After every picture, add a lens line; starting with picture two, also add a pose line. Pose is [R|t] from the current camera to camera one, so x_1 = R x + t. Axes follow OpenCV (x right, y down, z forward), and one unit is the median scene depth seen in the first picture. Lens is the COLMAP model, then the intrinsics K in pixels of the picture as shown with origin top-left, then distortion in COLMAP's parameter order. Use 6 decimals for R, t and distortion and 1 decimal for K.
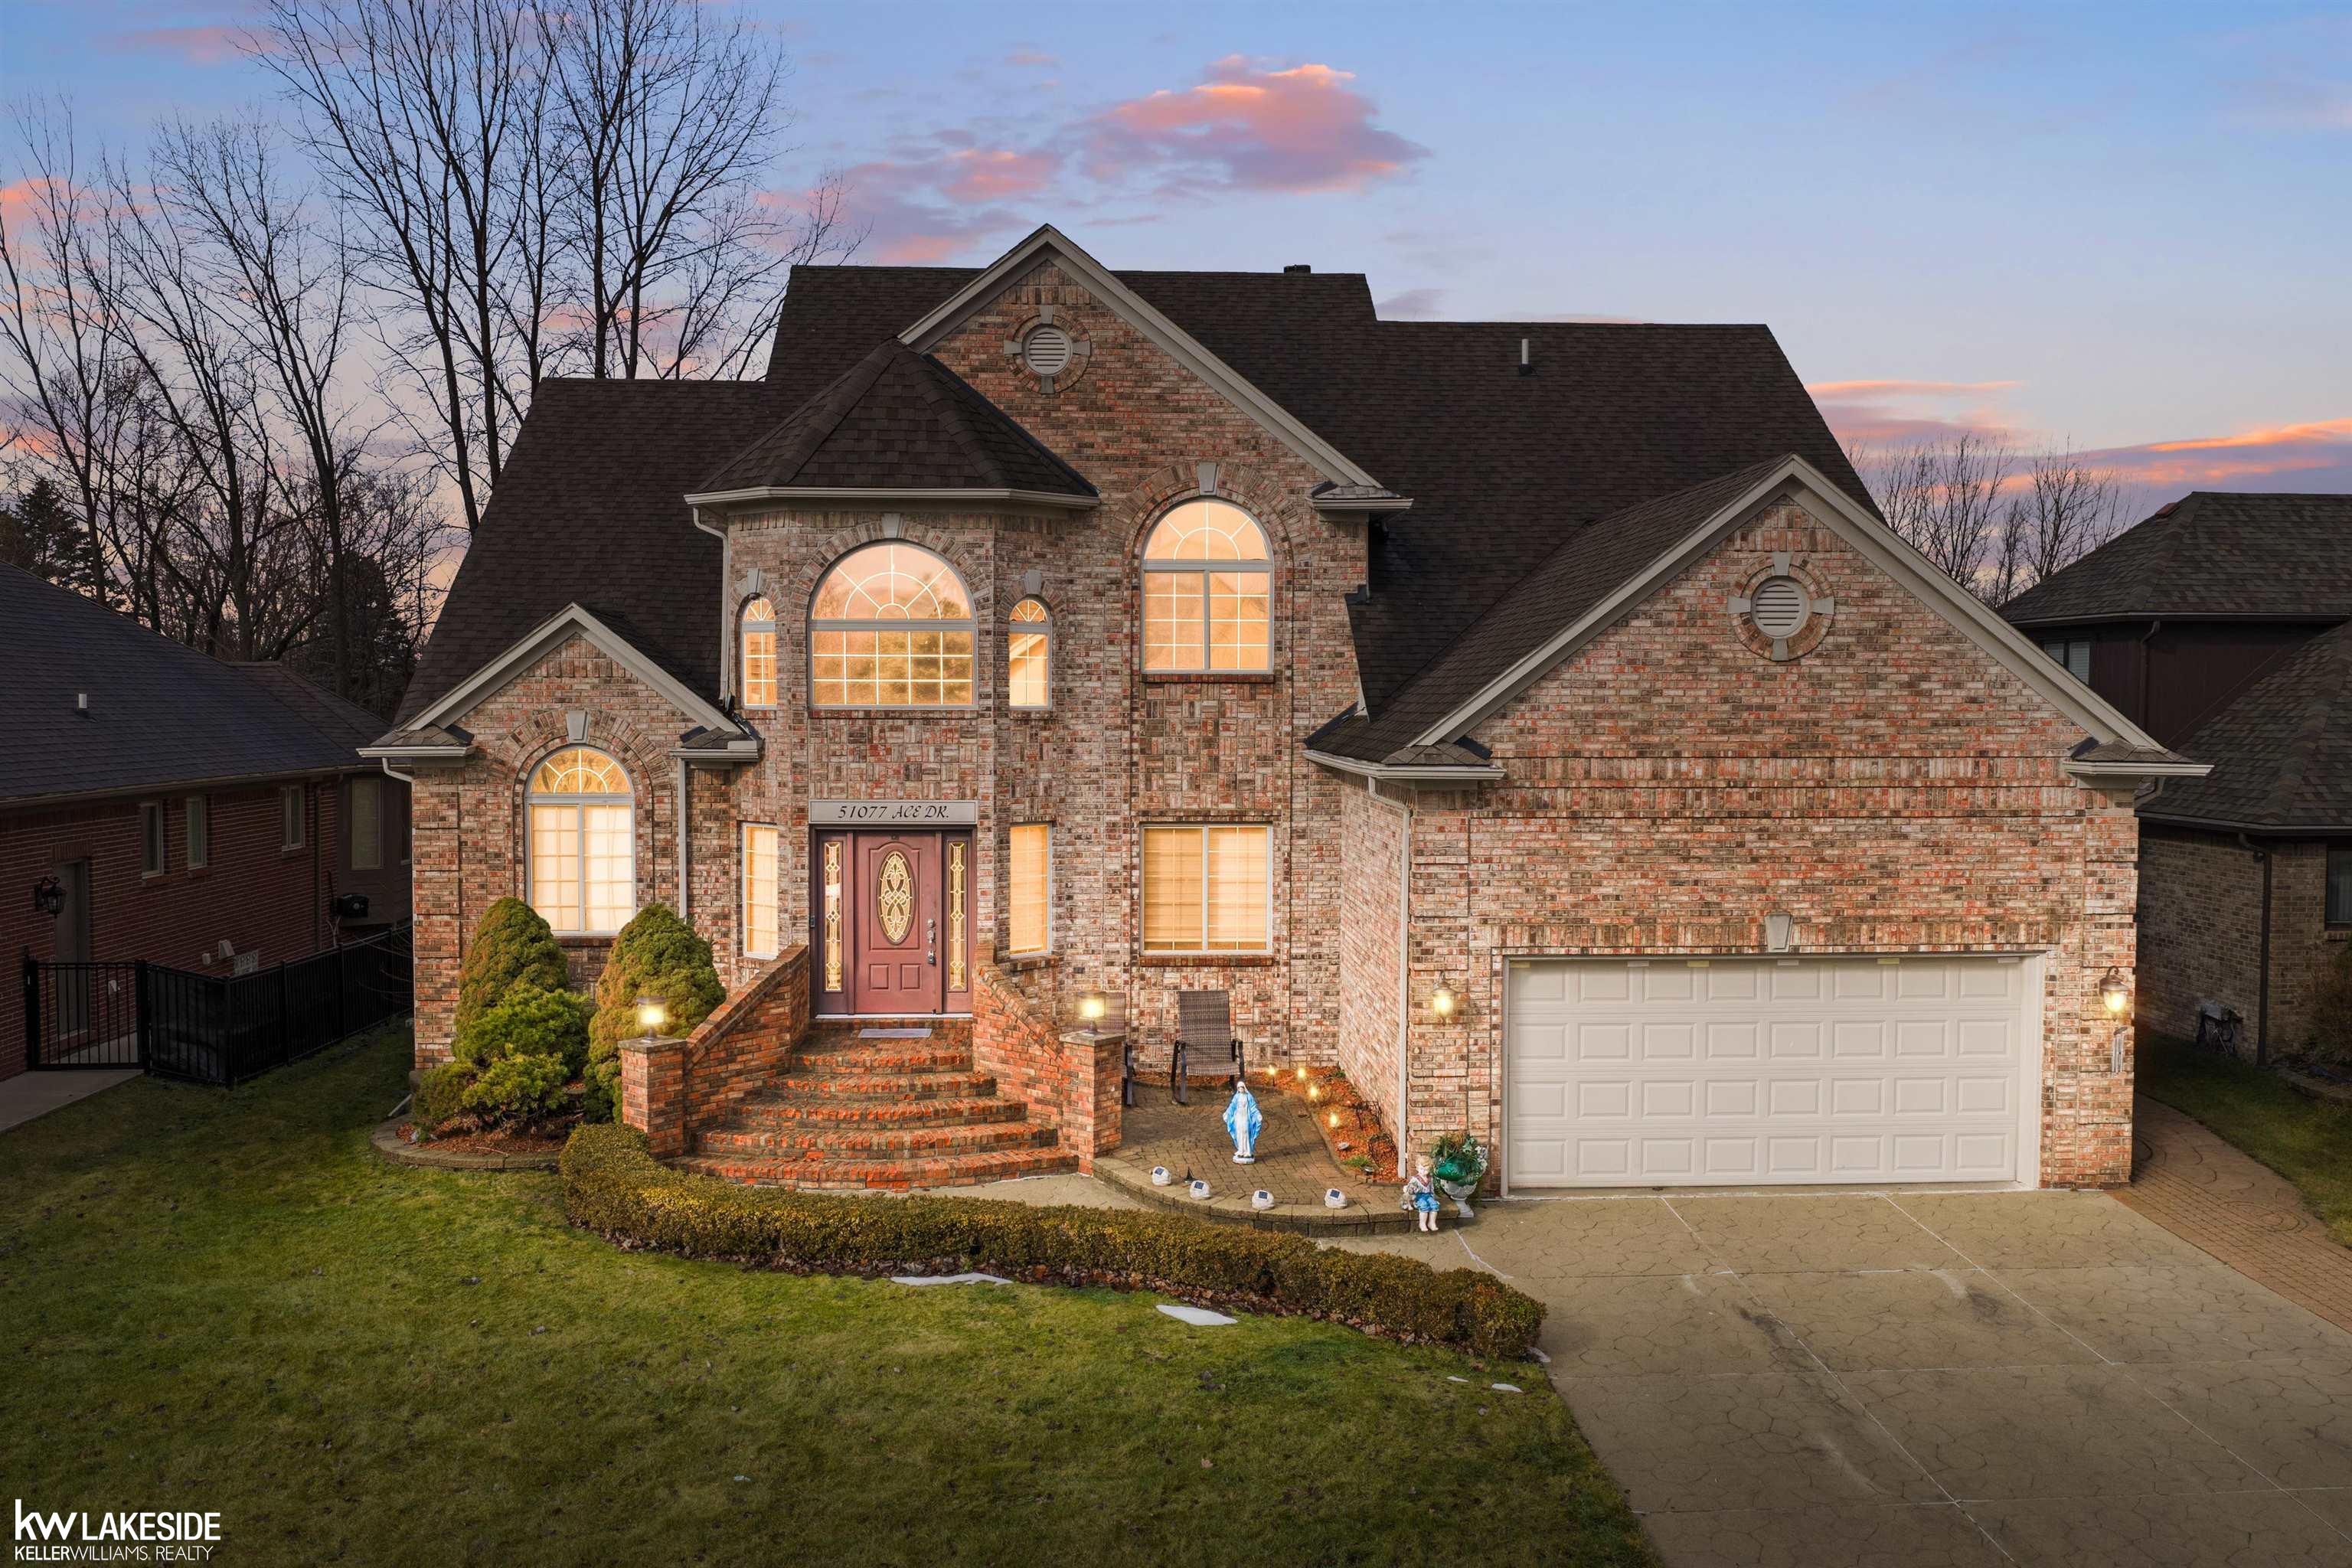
lens RADIAL K [[1930.2, 0, 1174.0], [0, 1930.2, 803.9], [0, 0, 1]] dist [0.017594, -0.027436]
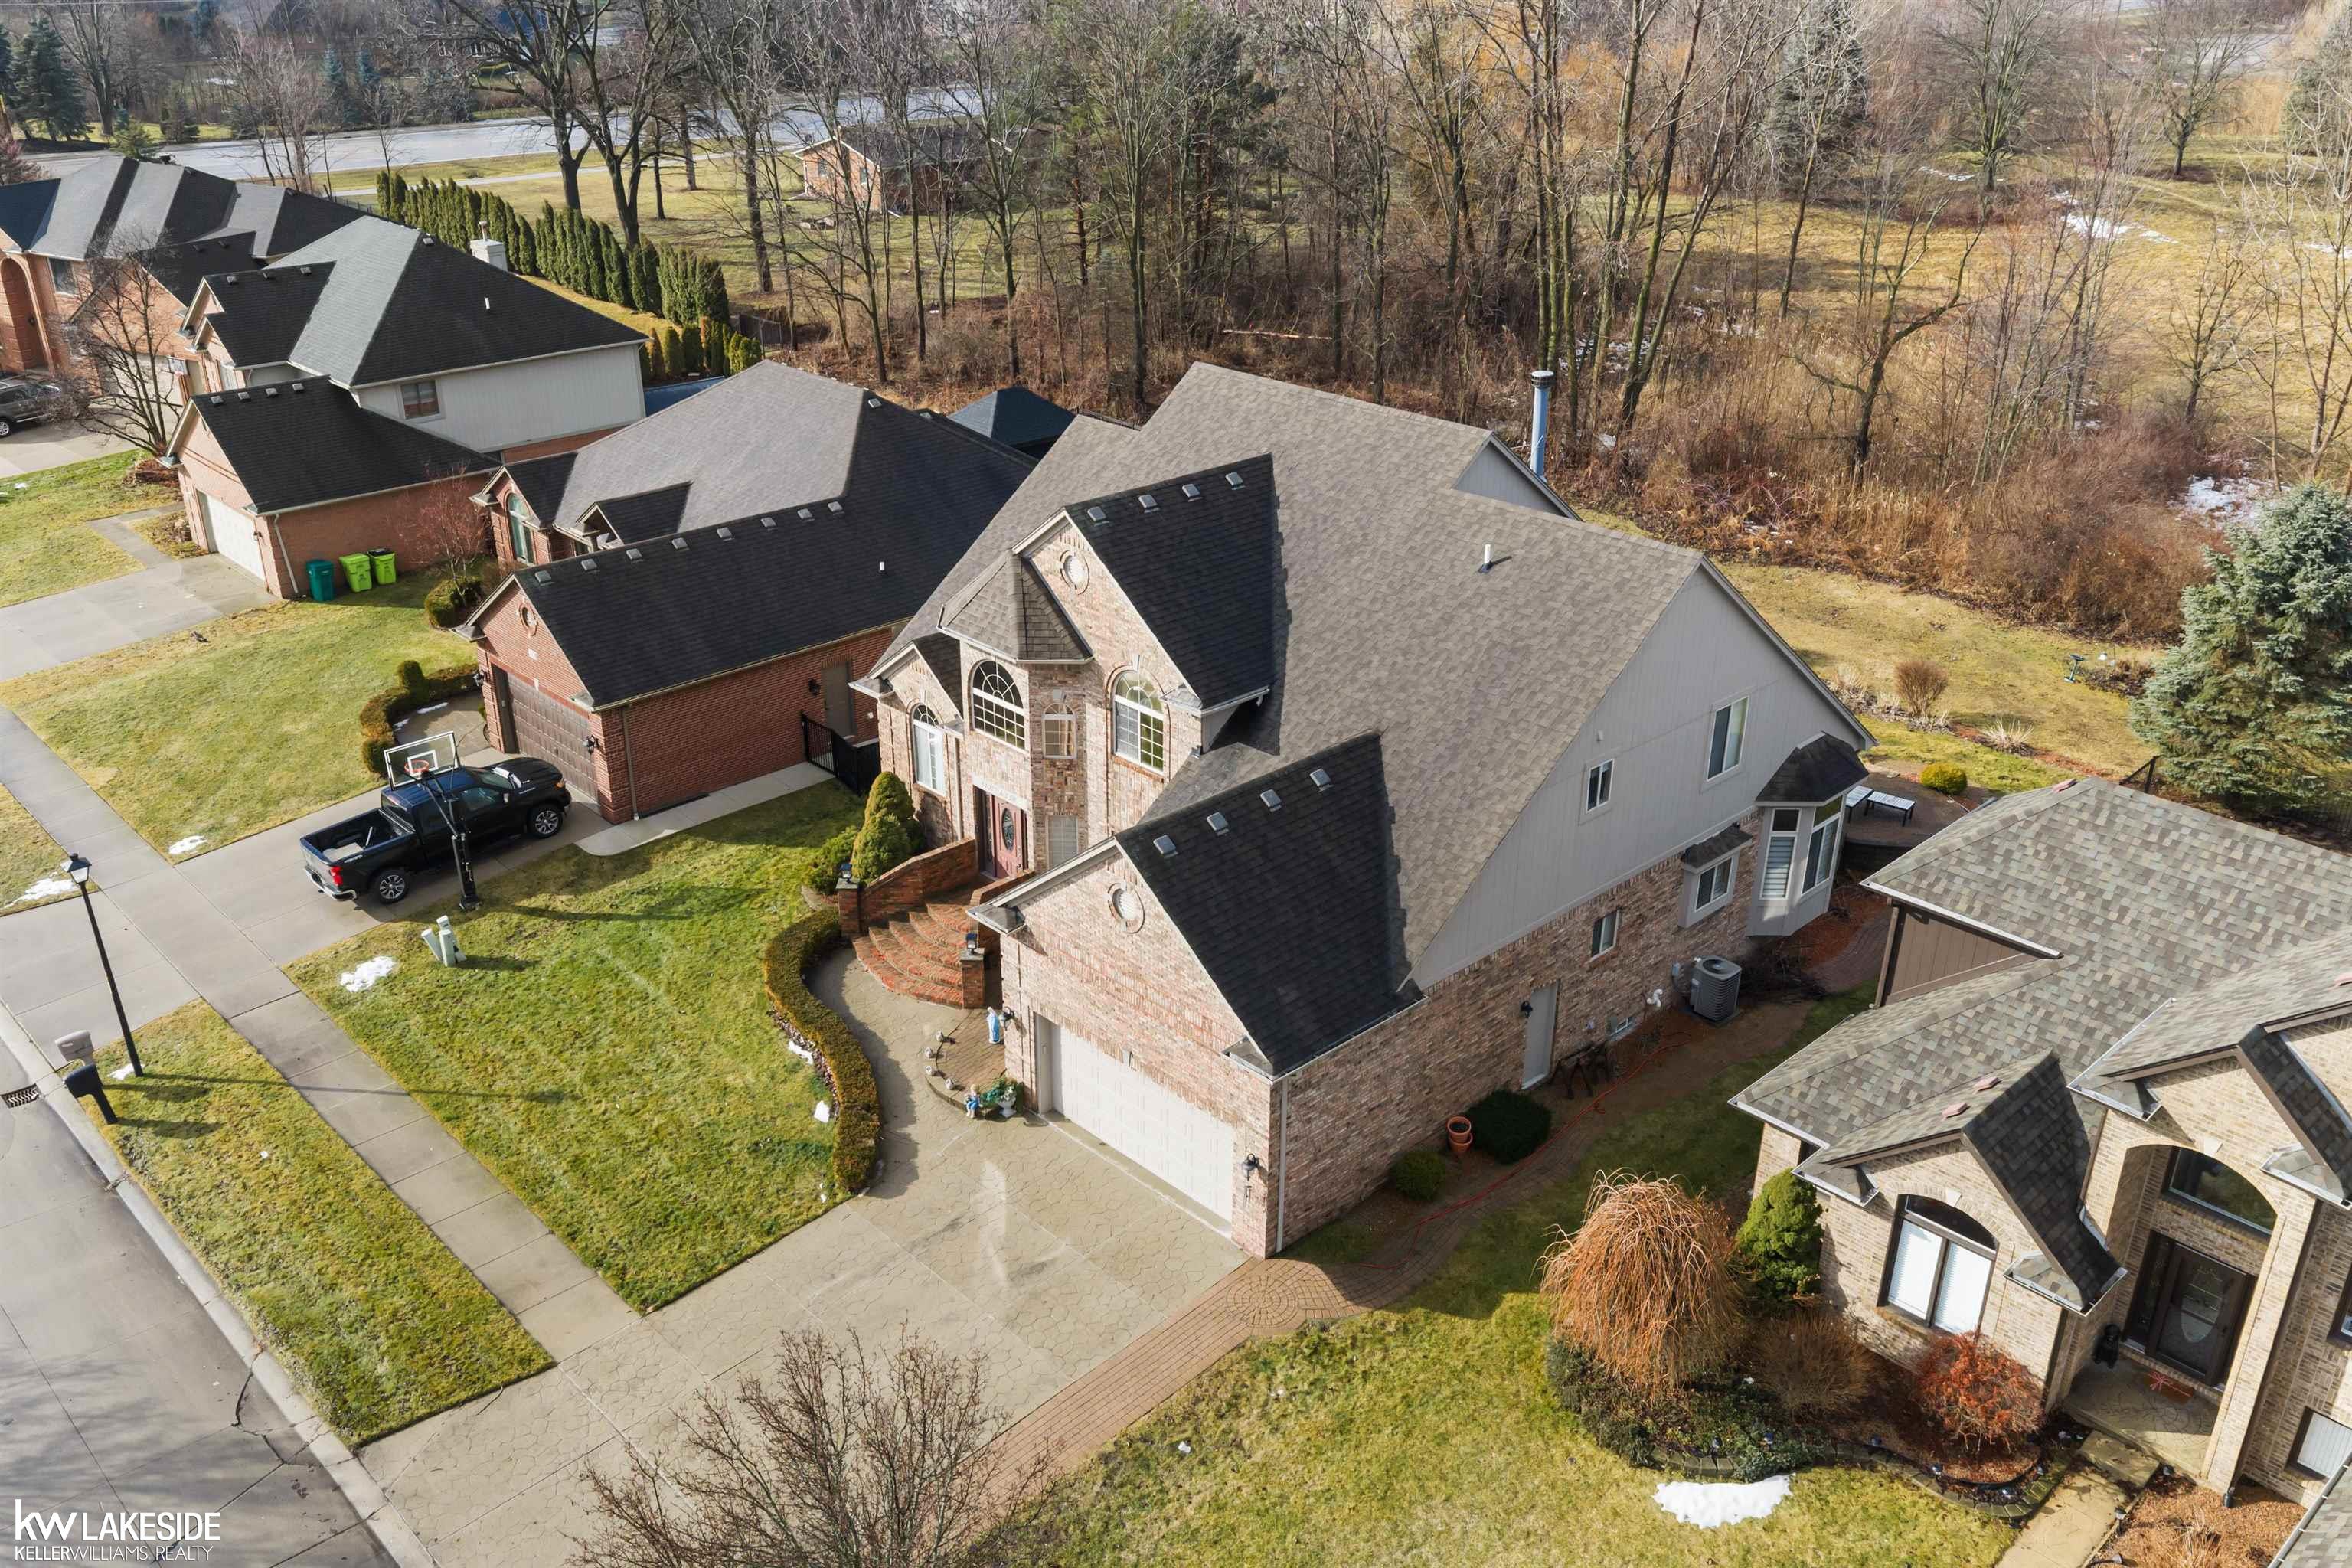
lens RADIAL K [[1930.2, 0, 1178.9], [0, 1930.2, 770.3], [0, 0, 1]] dist [0.017594, -0.027436]
pose [[0.648174, 0.317088, -0.692333, 1.302490], [-0.044923, 0.923519, 0.380914, -0.759940], [0.760166, -0.215797, 0.612845, -0.040381]]
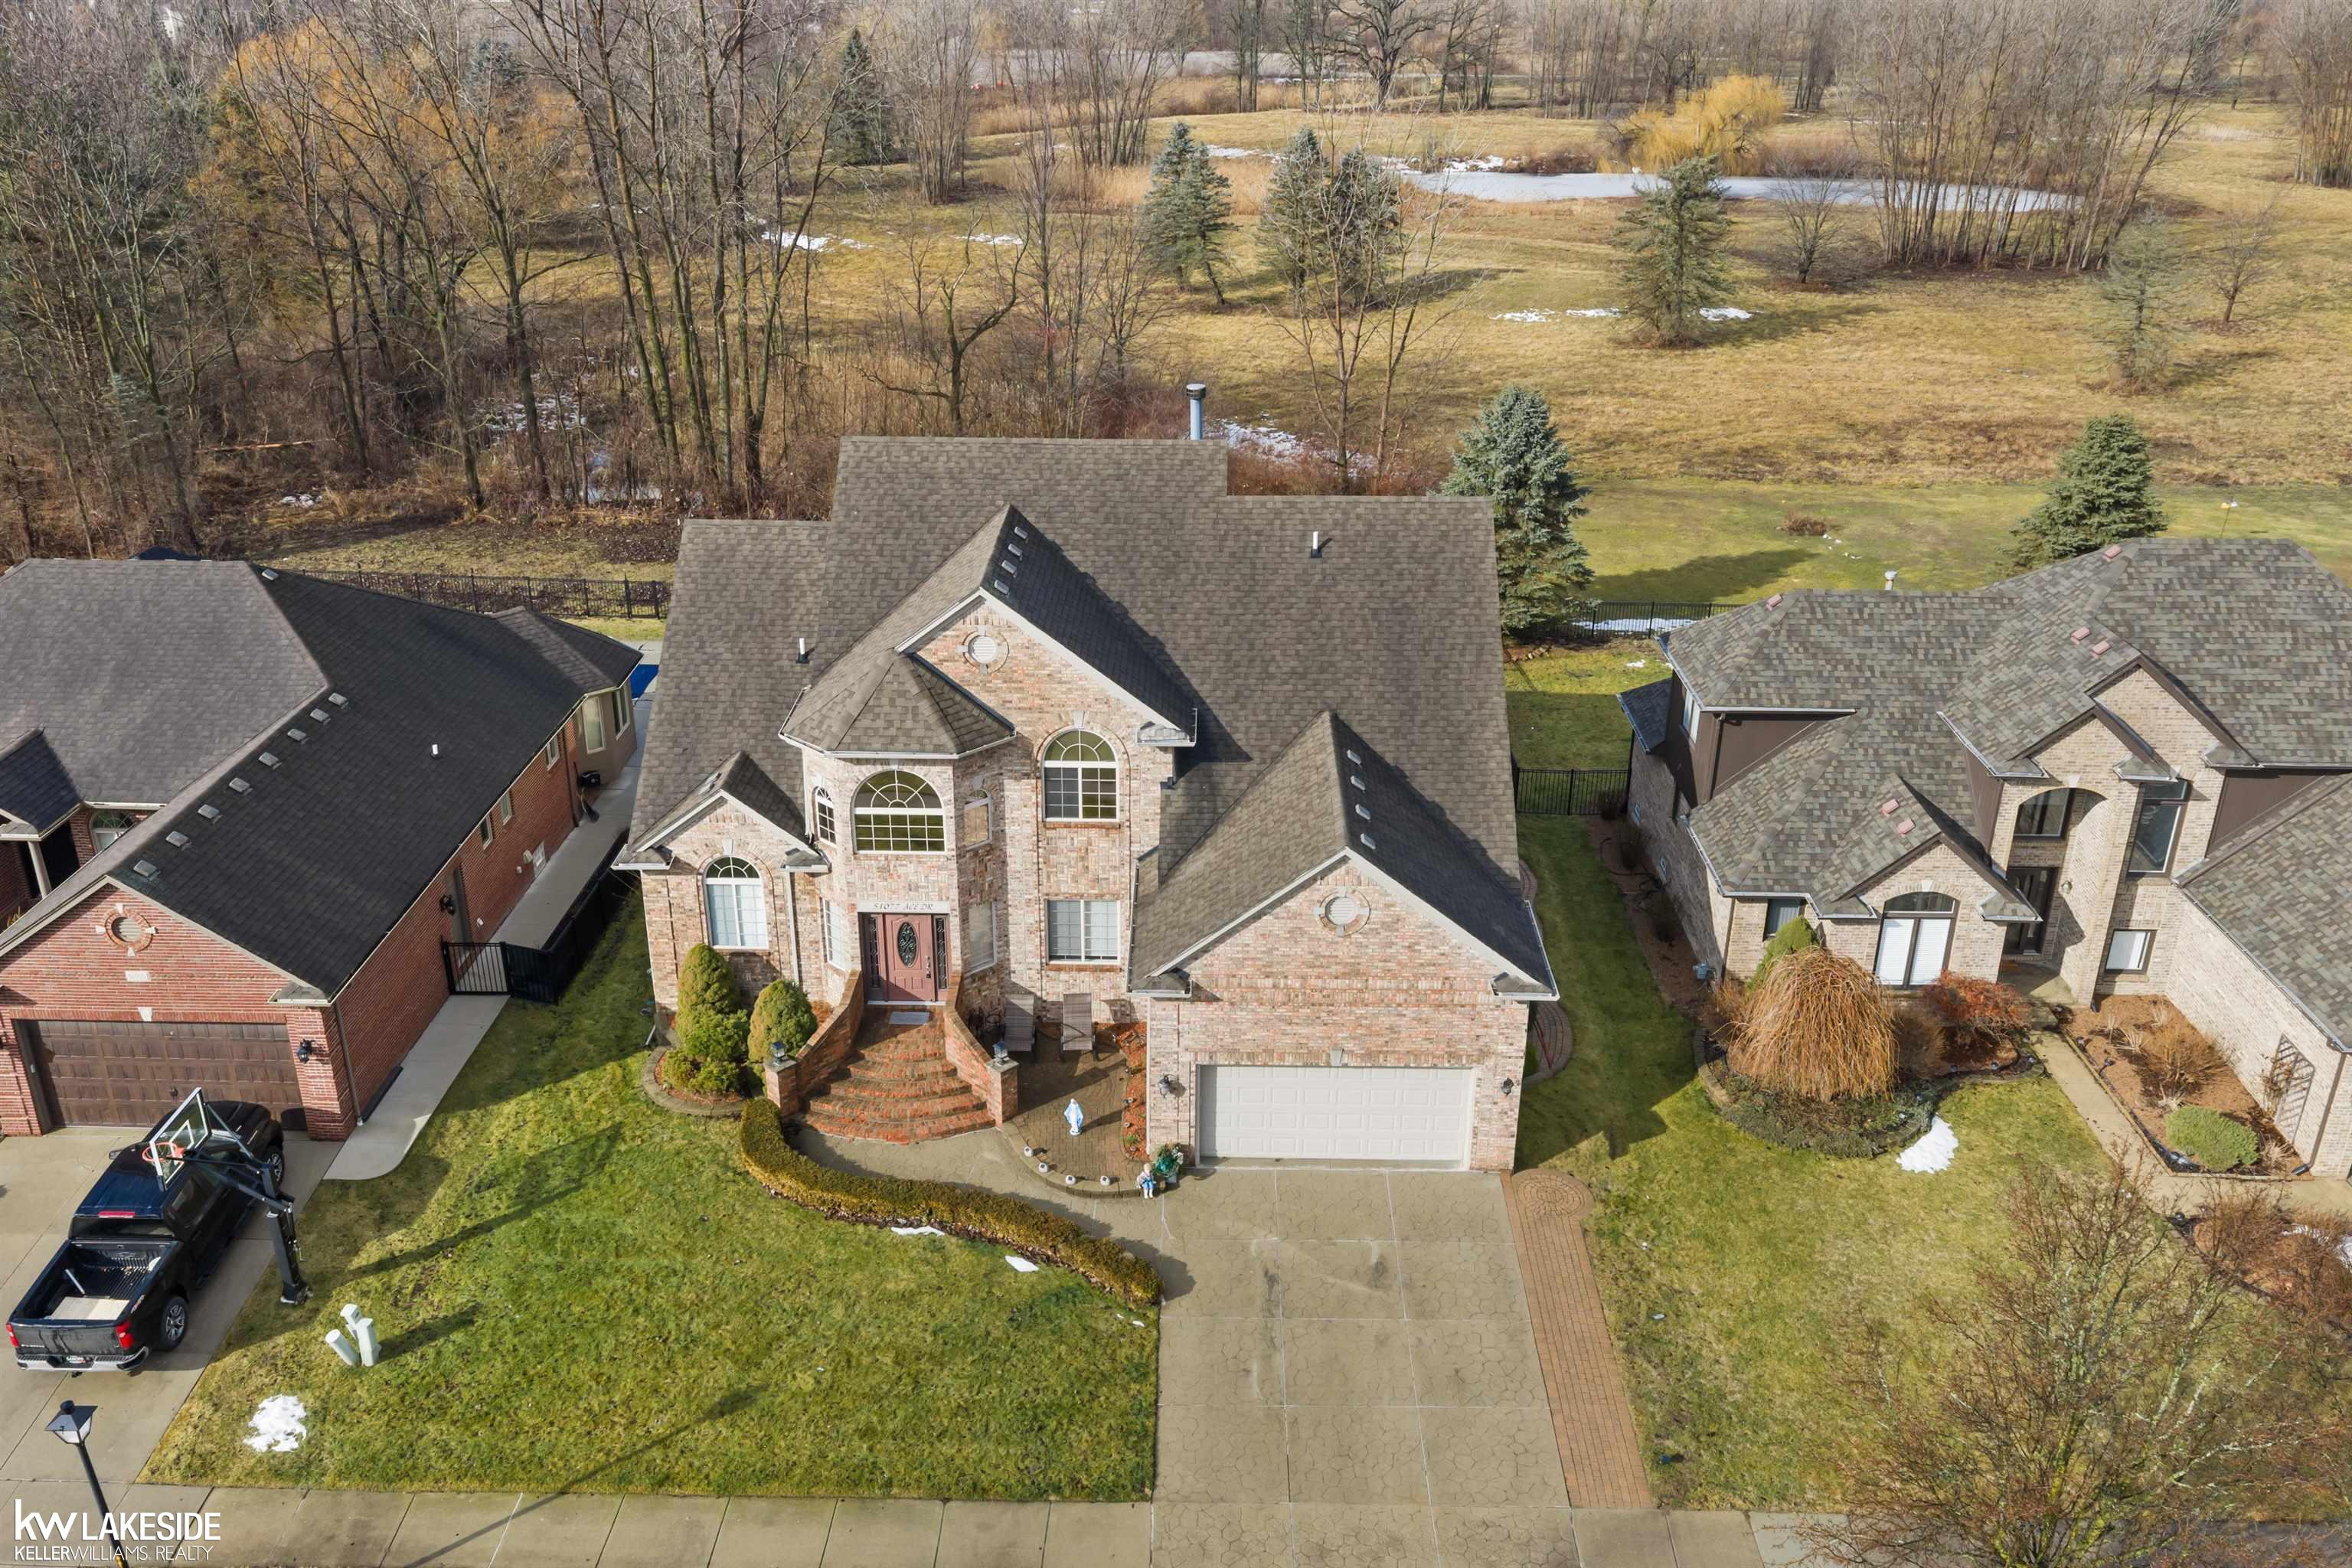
lens RADIAL K [[1930.2, 0, 1172.8], [0, 1930.2, 788.4], [0, 0, 1]] dist [0.017594, -0.027436]
pose [[0.996927, 0.032691, -0.071182, 0.232405], [-0.005673, 0.936491, 0.350645, -0.737910], [0.078125, -0.349164, 0.933799, -0.634116]]
